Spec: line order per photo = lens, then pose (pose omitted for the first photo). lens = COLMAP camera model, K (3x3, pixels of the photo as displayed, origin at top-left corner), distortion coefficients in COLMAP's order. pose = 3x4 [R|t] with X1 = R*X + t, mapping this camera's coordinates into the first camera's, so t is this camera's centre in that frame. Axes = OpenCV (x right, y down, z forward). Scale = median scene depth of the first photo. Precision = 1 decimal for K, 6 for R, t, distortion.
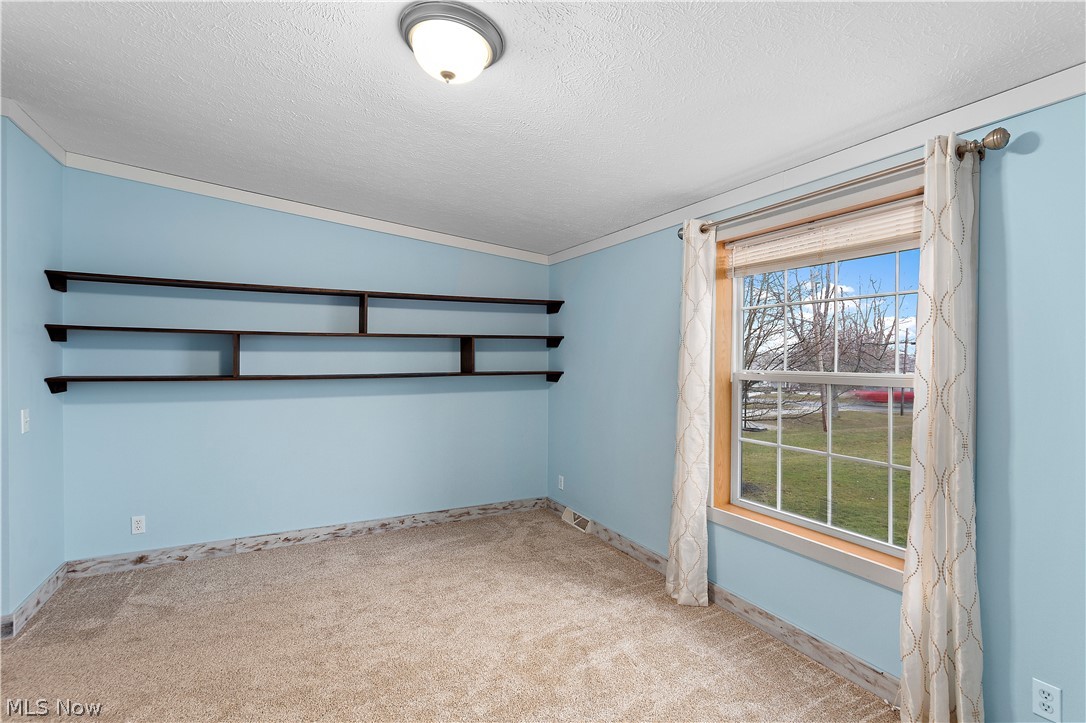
lens RADIAL K [[517.5, 0, 517.3], [0, 517.5, 367.7], [0, 0, 1]] dist [0.003346, 0.000114]
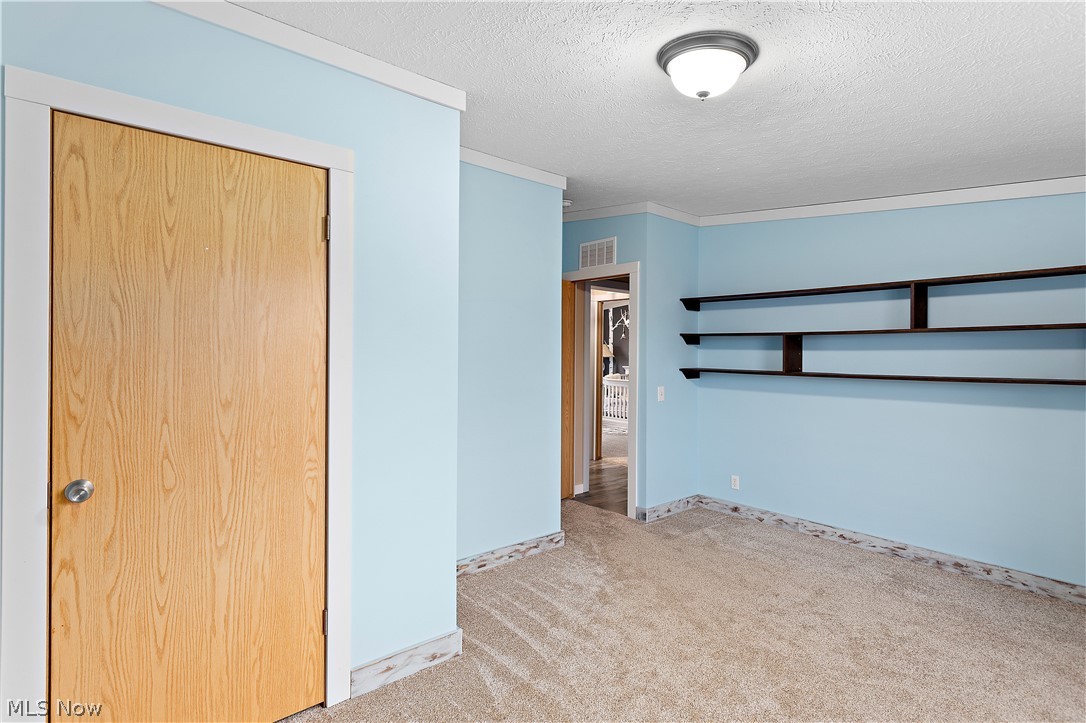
lens RADIAL K [[517.5, 0, 545.7], [0, 517.5, 357.3], [0, 0, 1]] dist [0.003346, 0.000114]
pose [[0.247684, 0.006835, -0.968817, 0.412252], [-0.024257, 0.999705, 0.000852, -0.004400], [0.968537, 0.023289, 0.247777, 0.193540]]
